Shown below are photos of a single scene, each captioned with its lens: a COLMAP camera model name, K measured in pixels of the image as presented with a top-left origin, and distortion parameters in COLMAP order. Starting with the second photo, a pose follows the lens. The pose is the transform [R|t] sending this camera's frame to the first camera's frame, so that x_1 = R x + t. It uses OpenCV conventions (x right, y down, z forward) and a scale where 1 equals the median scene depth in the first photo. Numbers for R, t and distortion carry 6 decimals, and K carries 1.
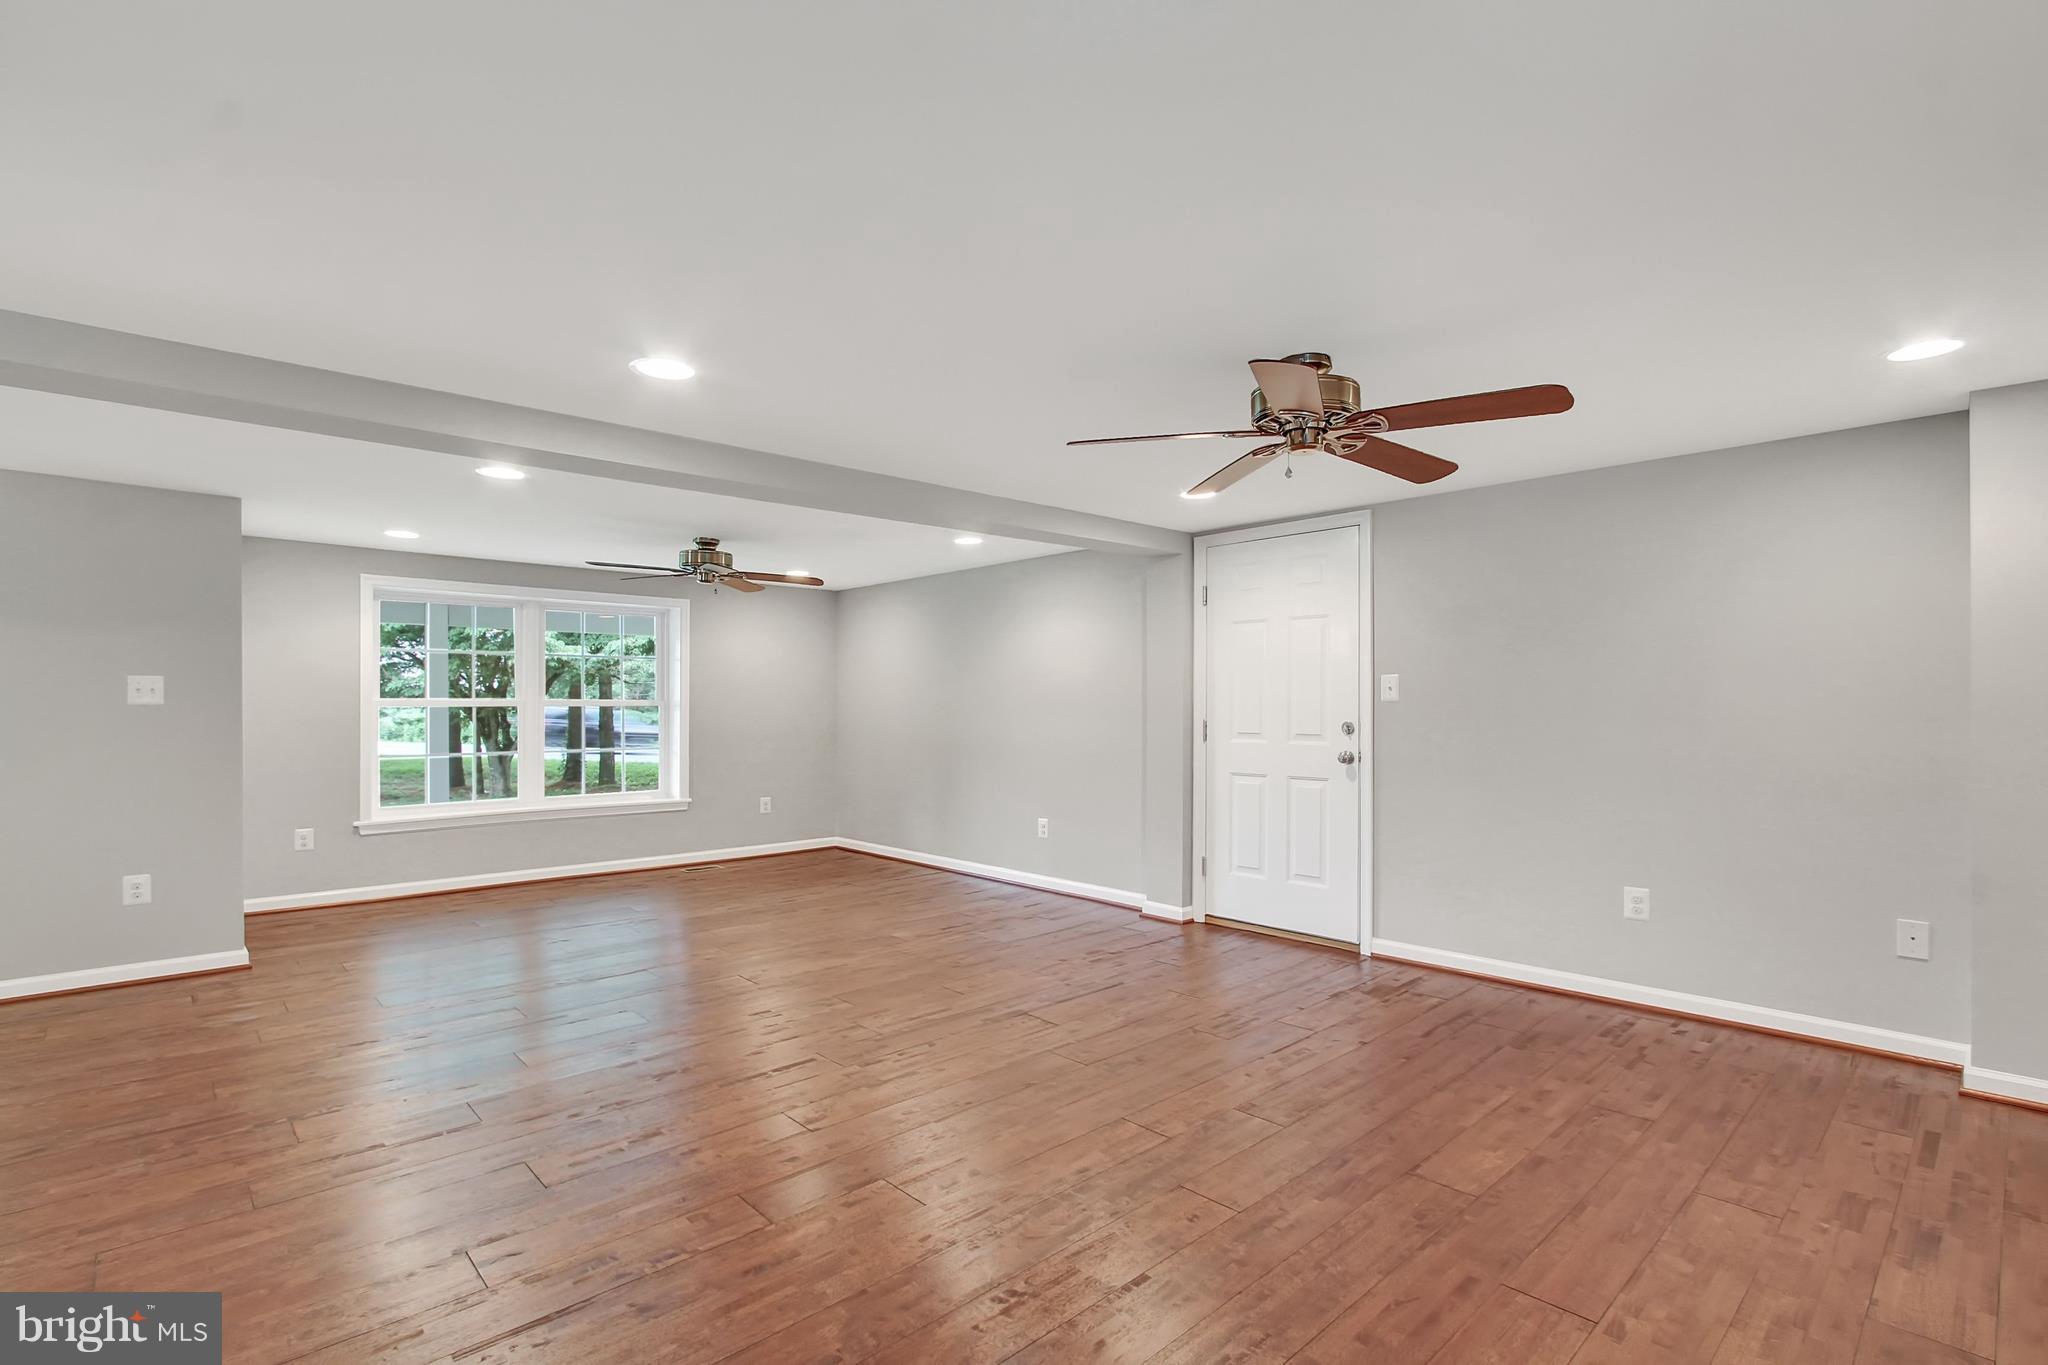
lens RADIAL K [[950.1, 0, 1021.4], [0, 950.1, 733.5], [0, 0, 1]] dist [-0.000998, 0.000017]
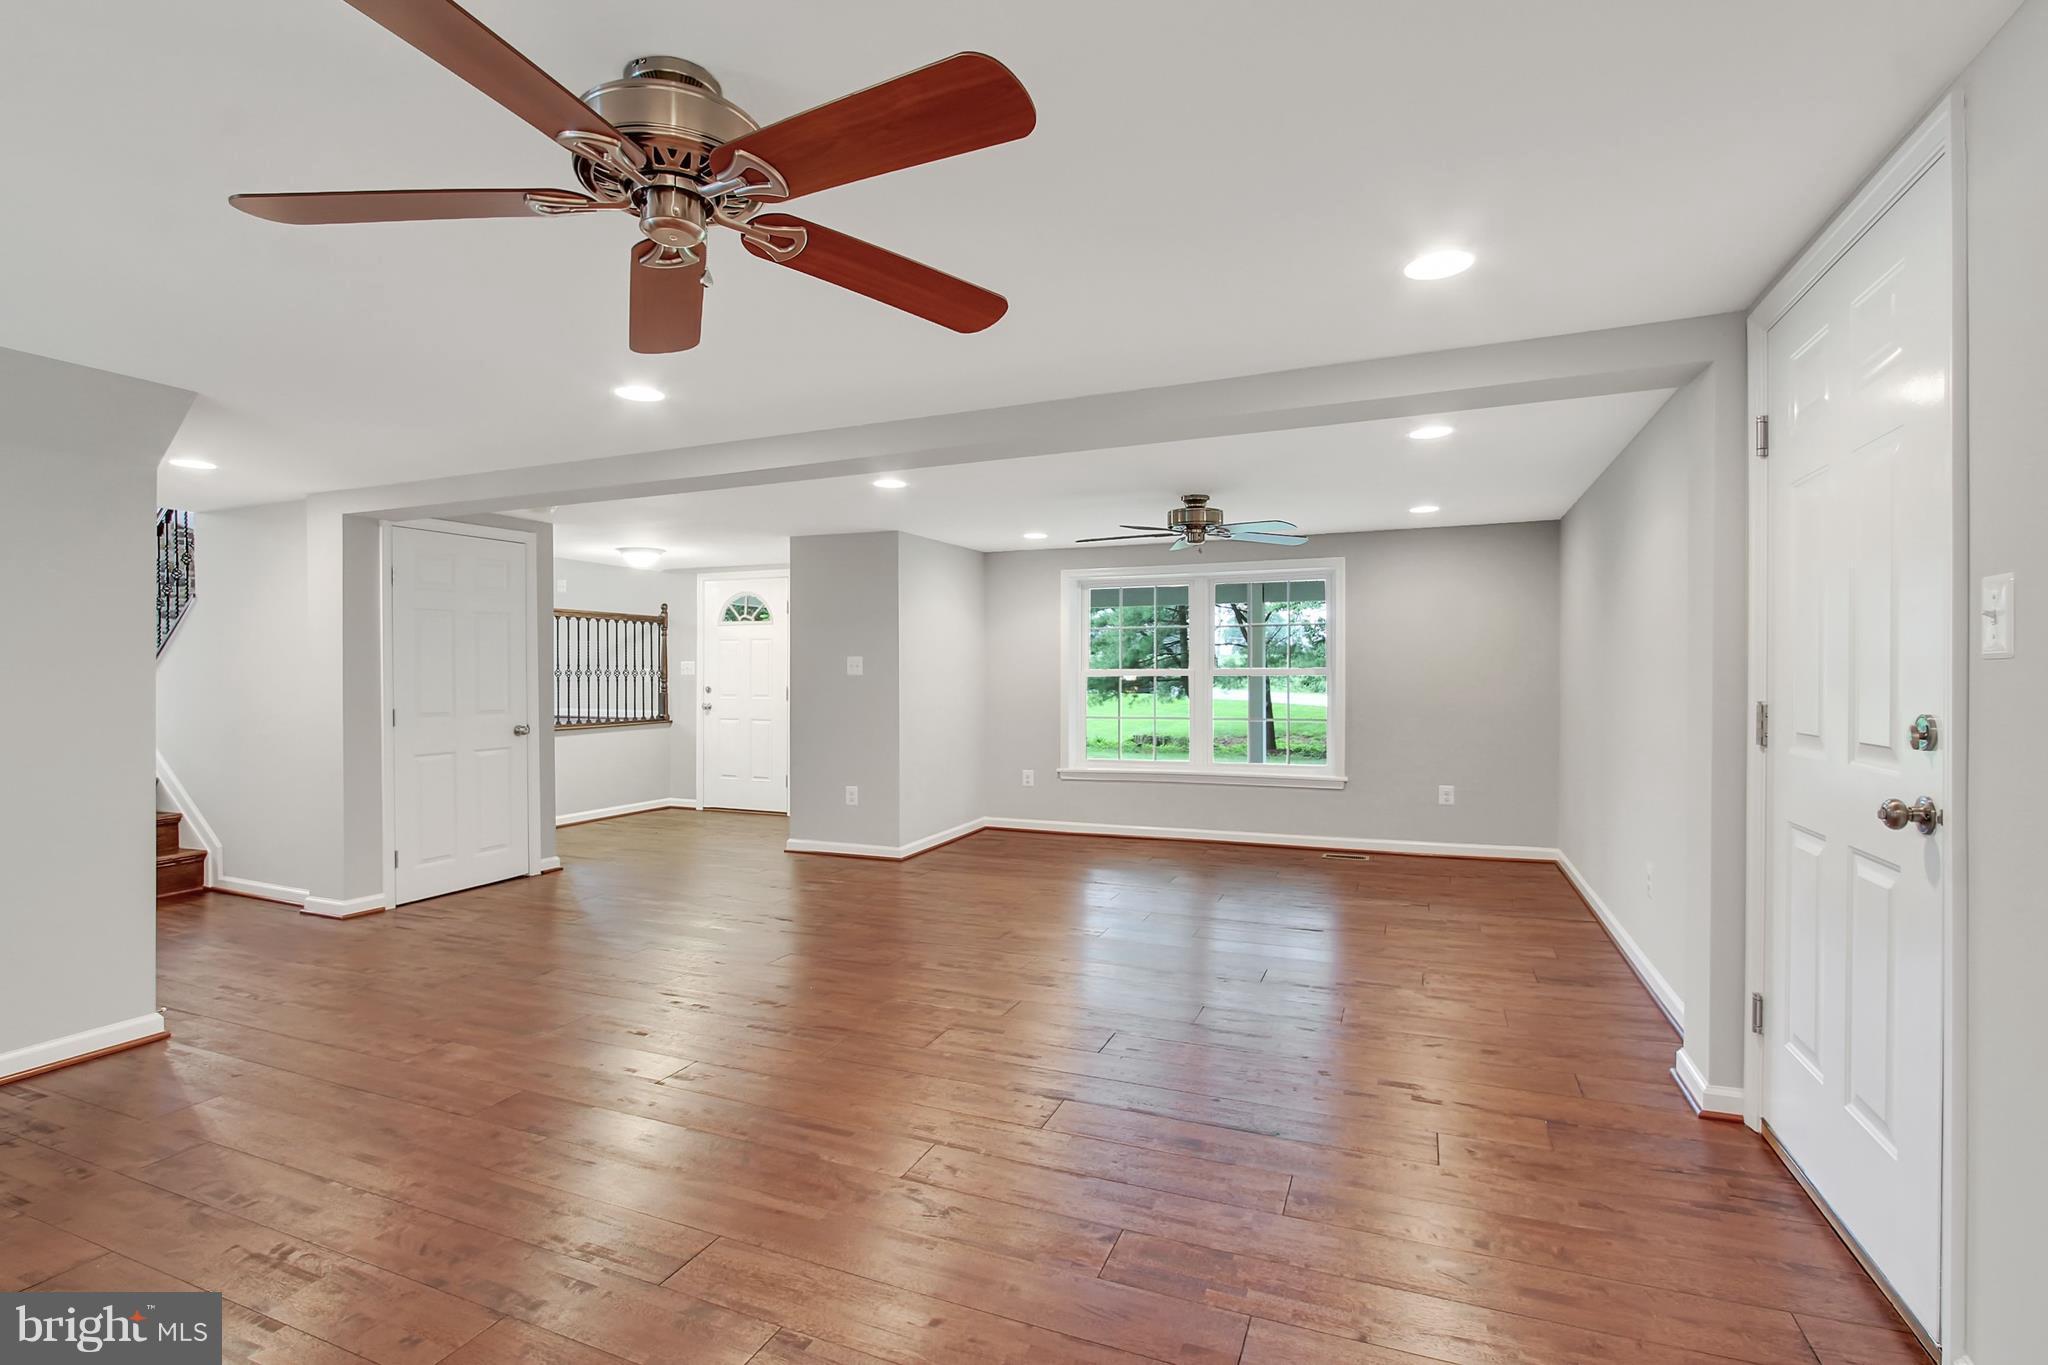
lens RADIAL K [[956.4, 0, 1021.3], [0, 956.4, 677.4], [0, 0, 1]] dist [0.000986, 0.000457]
pose [[0.421757, -0.000525, -0.906709, 0.463555], [-0.021950, 0.999701, -0.010789, -0.012709], [0.906443, 0.024452, 0.421619, 0.466991]]
